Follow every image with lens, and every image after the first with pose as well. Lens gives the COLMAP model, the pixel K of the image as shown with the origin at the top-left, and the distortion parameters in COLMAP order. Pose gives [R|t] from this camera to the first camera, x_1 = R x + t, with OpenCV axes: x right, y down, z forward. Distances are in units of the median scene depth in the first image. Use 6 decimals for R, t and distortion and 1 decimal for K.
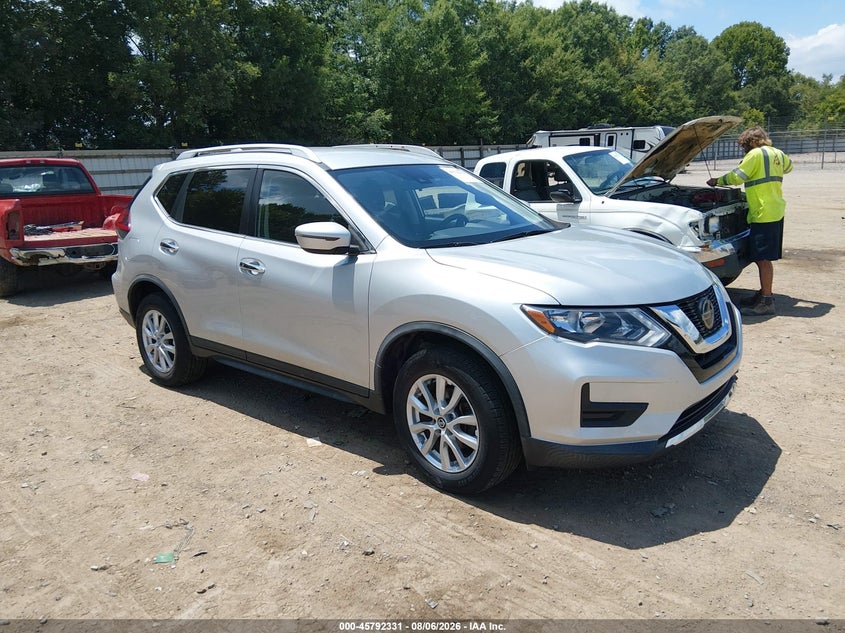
lens RADIAL K [[769.3, 0, 422.5], [0, 769.3, 316.5], [0, 0, 1]] dist [0.136116, 0.000907]
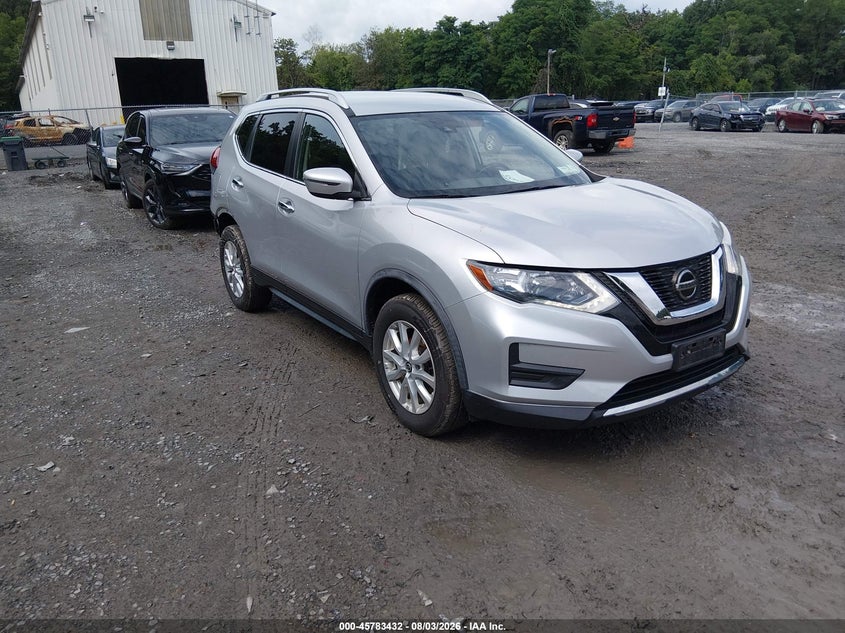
lens RADIAL K [[769.3, 0, 422.5], [0, 769.3, 316.5], [0, 0, 1]] dist [0.136116, 0.000907]
pose [[0.965241, 0.092304, -0.244519, 0.308211], [-0.072809, 0.993490, 0.087619, -0.025087], [0.251014, -0.066770, 0.965678, -0.001914]]
